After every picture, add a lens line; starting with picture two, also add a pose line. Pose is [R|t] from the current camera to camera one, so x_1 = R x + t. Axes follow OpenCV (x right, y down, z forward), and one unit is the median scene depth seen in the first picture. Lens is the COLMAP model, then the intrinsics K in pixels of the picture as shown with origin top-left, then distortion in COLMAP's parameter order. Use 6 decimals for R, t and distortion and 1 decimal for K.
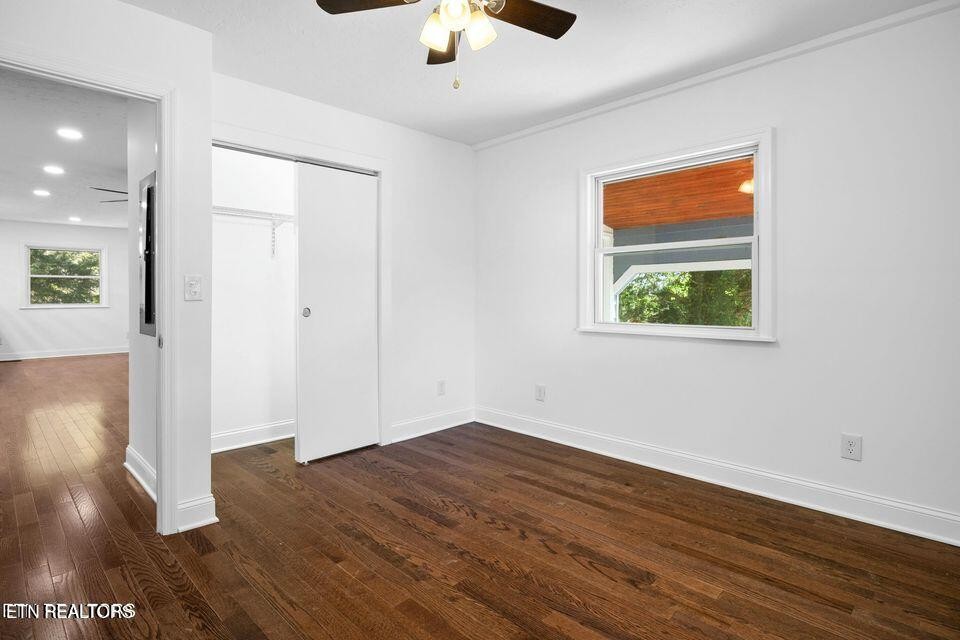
lens RADIAL K [[489.3, 0, 473.1], [0, 489.3, 315.9], [0, 0, 1]] dist [-0.001073, -0.000024]
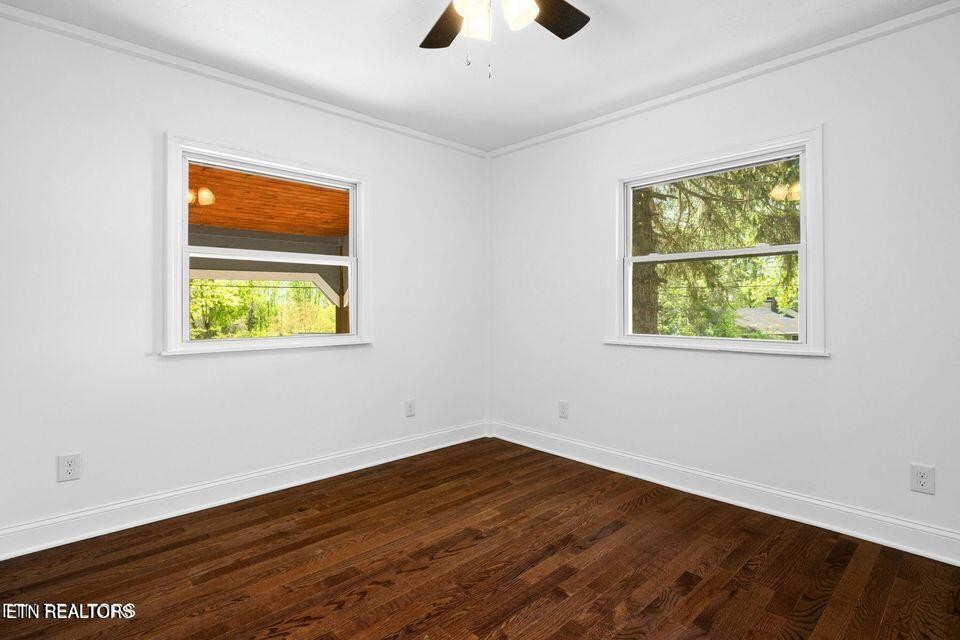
lens RADIAL K [[489.3, 0, 473.1], [0, 489.3, 315.9], [0, 0, 1]] dist [-0.001073, -0.000024]
pose [[0.013960, -0.013467, 0.999812, -0.737950], [0.039957, 0.999118, 0.012900, -0.026049], [-0.999104, 0.039770, 0.014486, 0.796384]]
